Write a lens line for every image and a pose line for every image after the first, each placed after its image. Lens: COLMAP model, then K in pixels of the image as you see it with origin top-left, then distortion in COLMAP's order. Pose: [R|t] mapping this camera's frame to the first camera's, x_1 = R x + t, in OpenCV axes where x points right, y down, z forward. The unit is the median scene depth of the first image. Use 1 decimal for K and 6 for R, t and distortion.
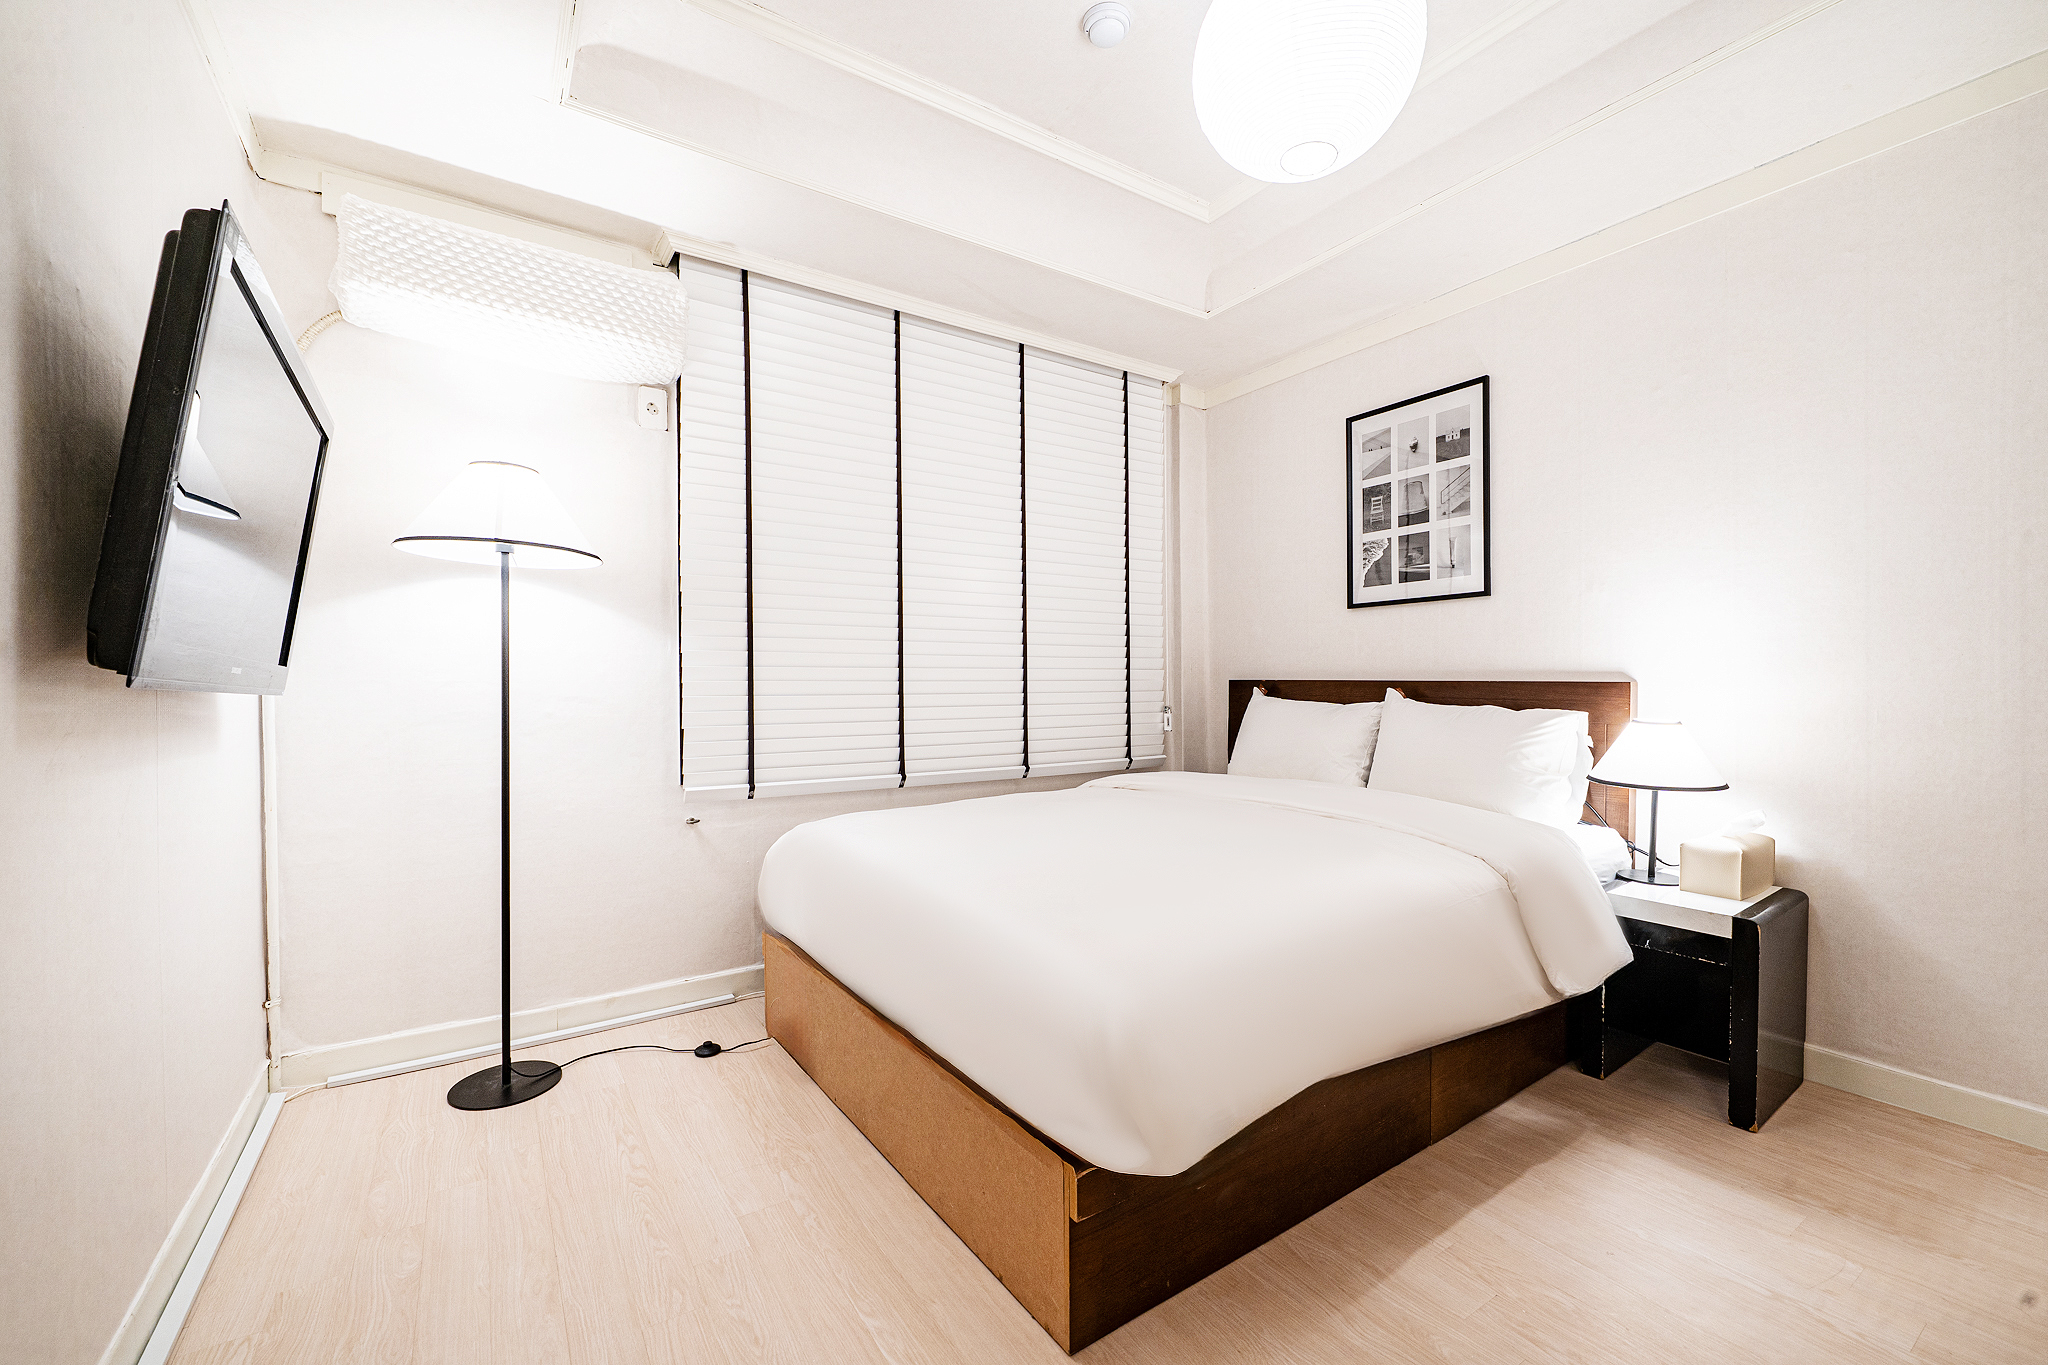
lens RADIAL K [[829.1, 0, 1028.0], [0, 829.1, 689.9], [0, 0, 1]] dist [-0.001358, -0.000081]
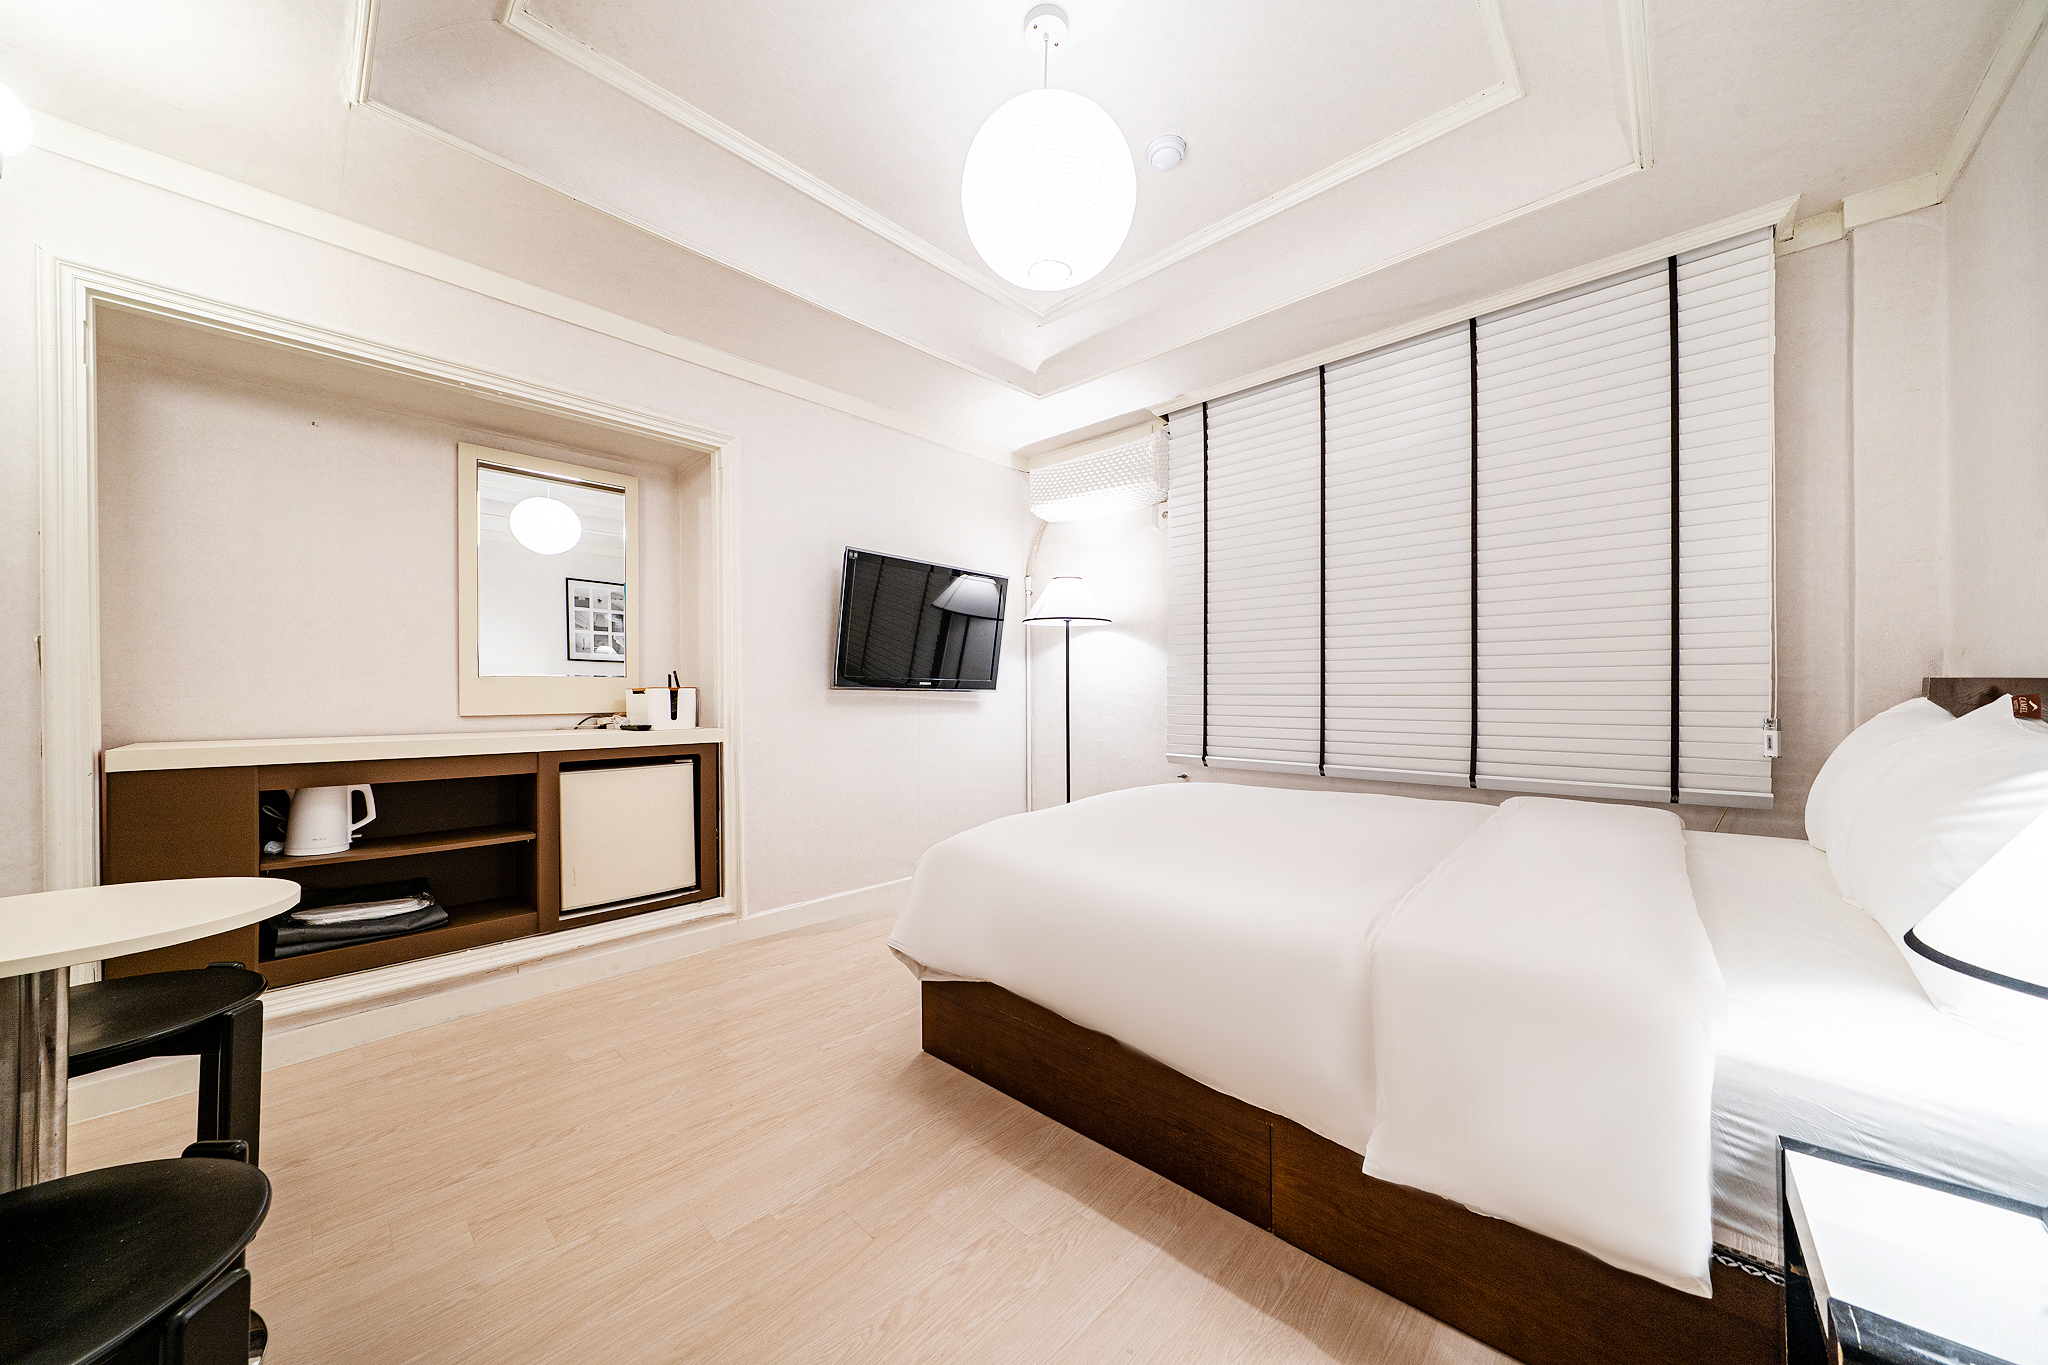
lens RADIAL K [[707.6, 0, 1023.1], [0, 707.6, 683.4], [0, 0, 1]] dist [-0.006494, -0.000143]
pose [[0.231947, -0.004448, -0.972718, 0.691632], [0.001365, 0.999990, -0.004247, -0.008045], [0.972728, -0.000343, 0.231951, 0.354800]]
